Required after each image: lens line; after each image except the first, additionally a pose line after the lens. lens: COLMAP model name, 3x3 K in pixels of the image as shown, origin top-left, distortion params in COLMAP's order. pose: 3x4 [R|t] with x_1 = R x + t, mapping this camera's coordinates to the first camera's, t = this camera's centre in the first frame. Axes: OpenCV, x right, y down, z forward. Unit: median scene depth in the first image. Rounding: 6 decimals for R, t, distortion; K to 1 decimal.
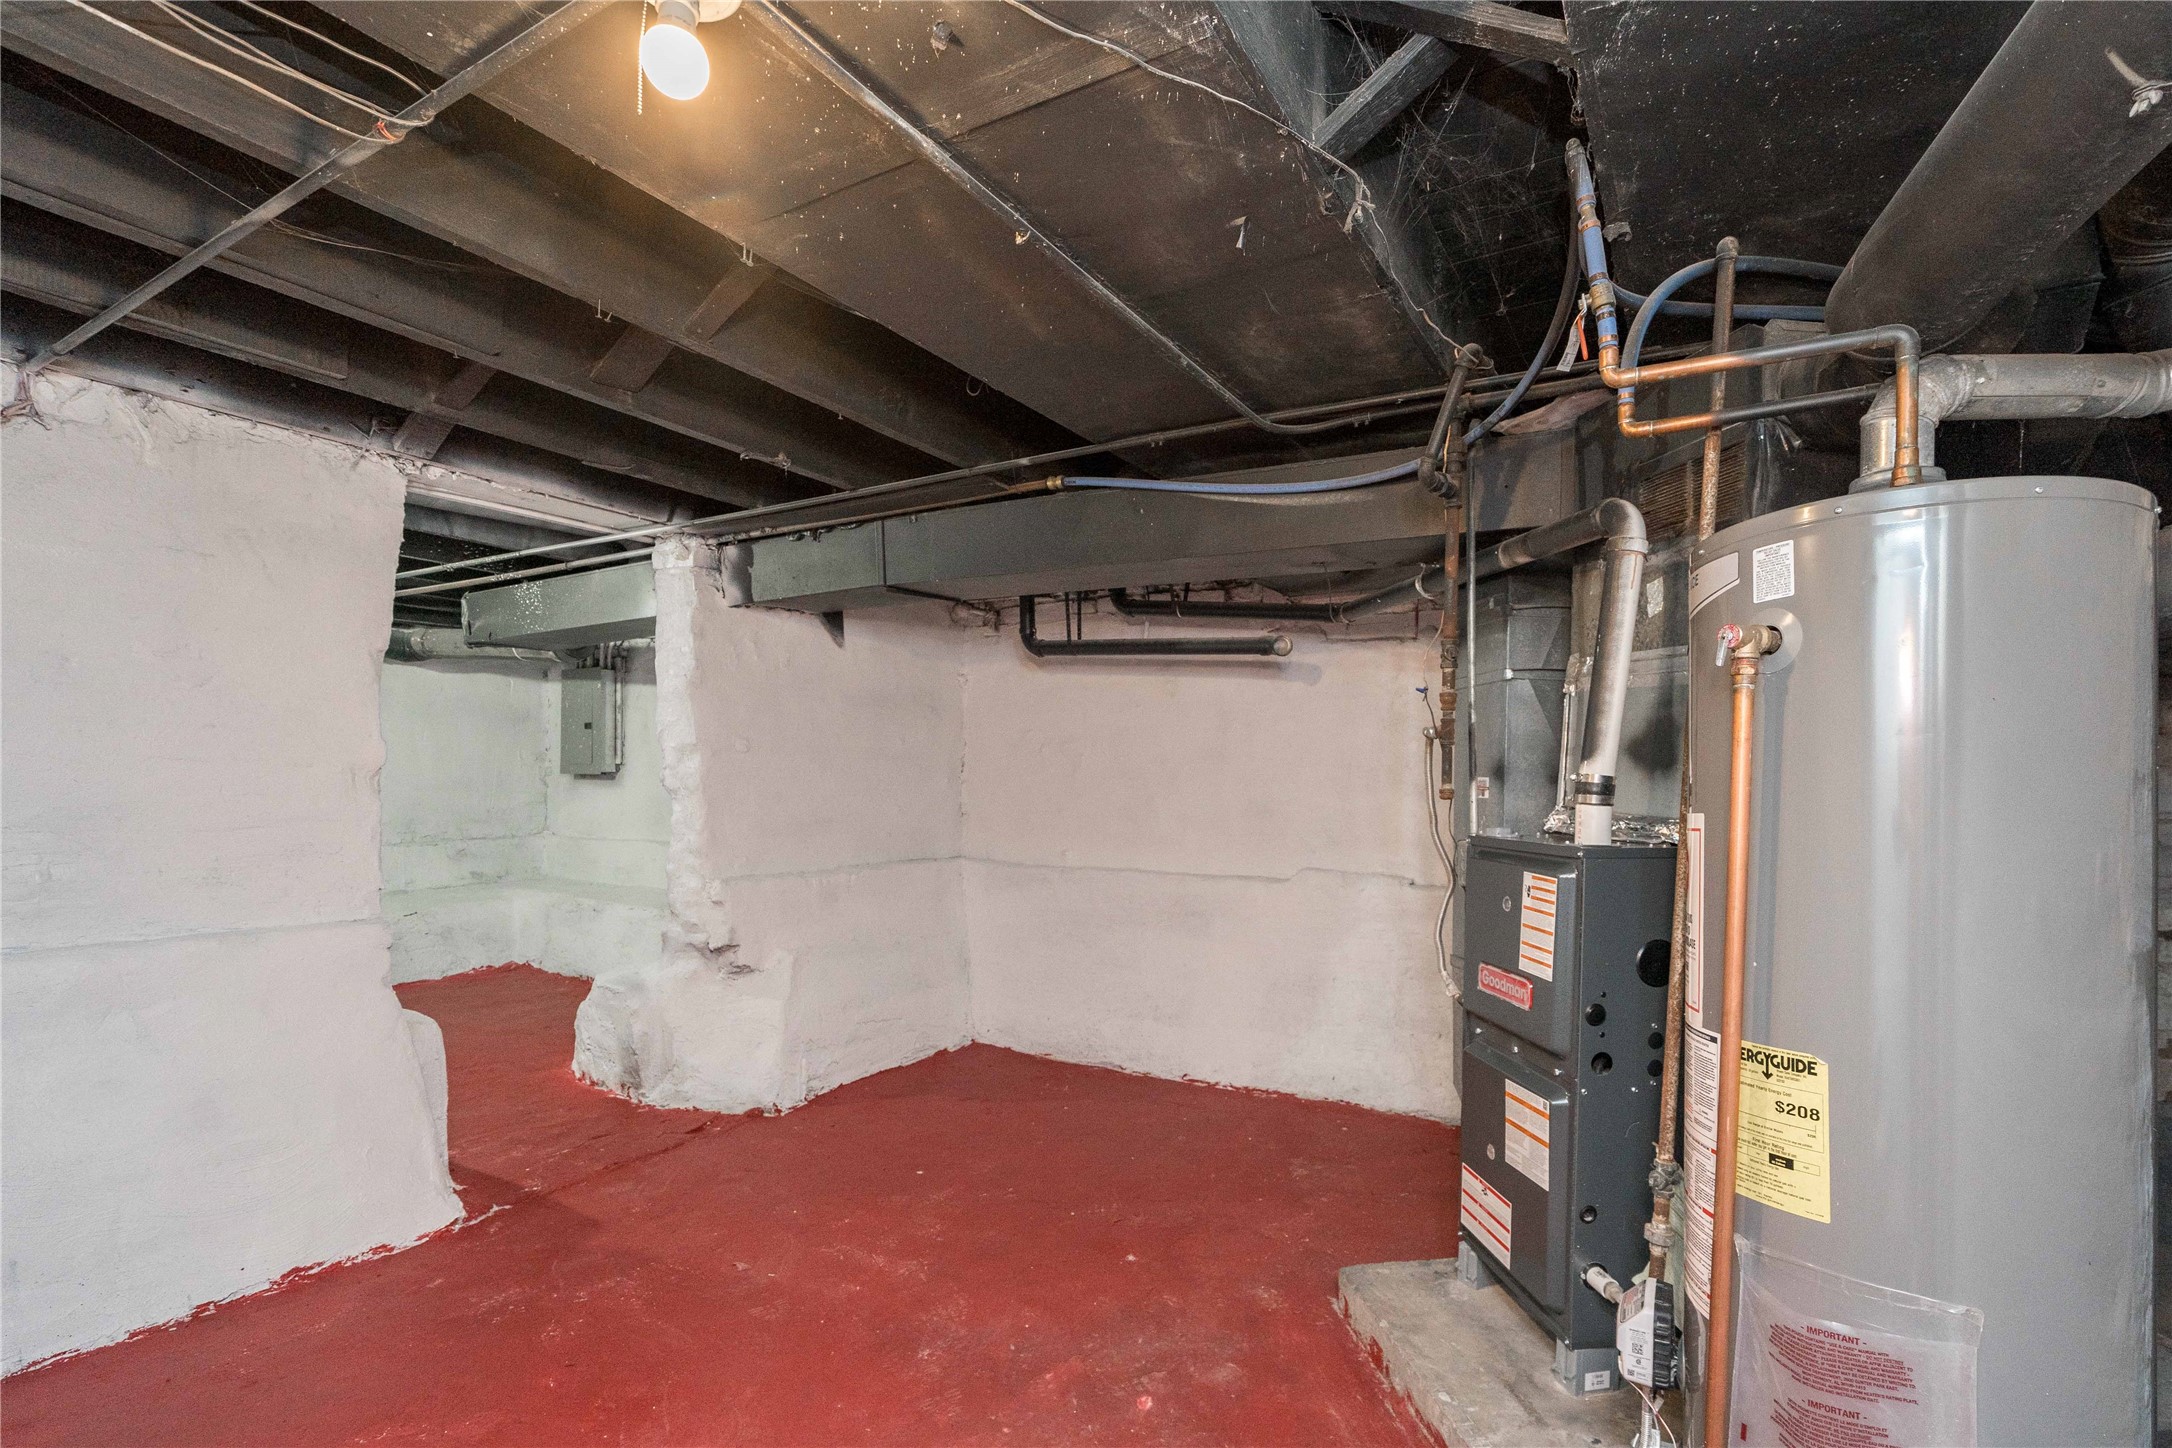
lens RADIAL K [[999.1, 0, 1069.1], [0, 999.1, 723.0], [0, 0, 1]] dist [-0.000579, -0.000185]
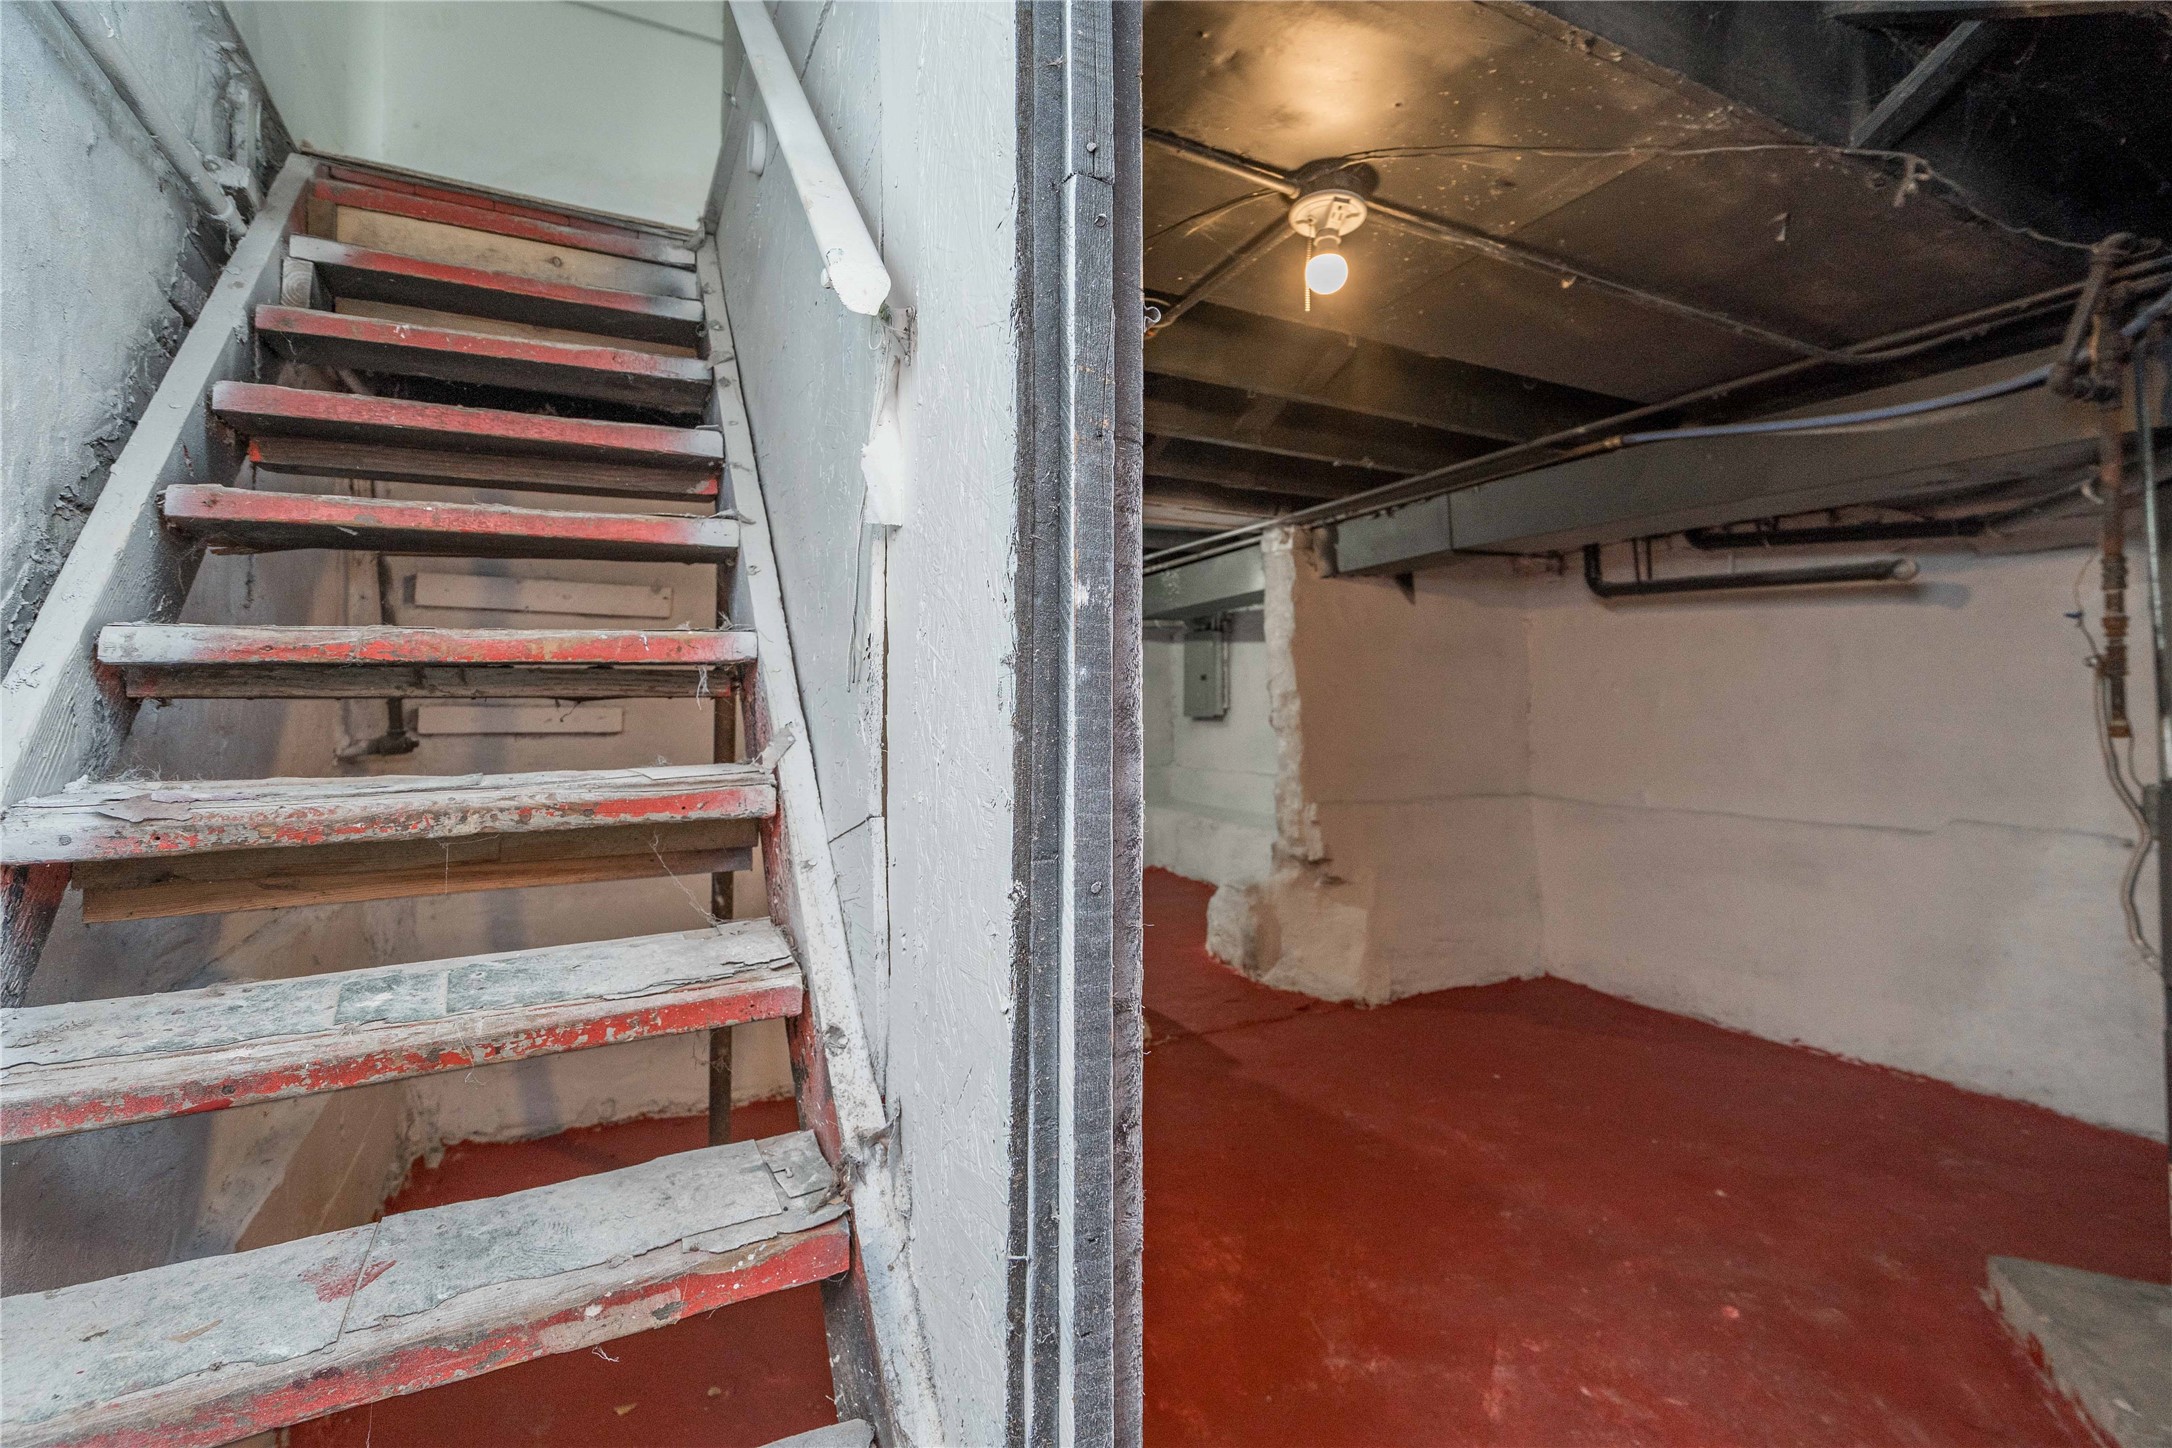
lens RADIAL K [[986.9, 0, 1142.1], [0, 986.9, 686.7], [0, 0, 1]] dist [0.002044, 0.001275]
pose [[0.887161, -0.021347, -0.460967, 0.017405], [0.031330, 0.999411, 0.014014, -0.007630], [0.460396, -0.026875, 0.887307, -0.160212]]
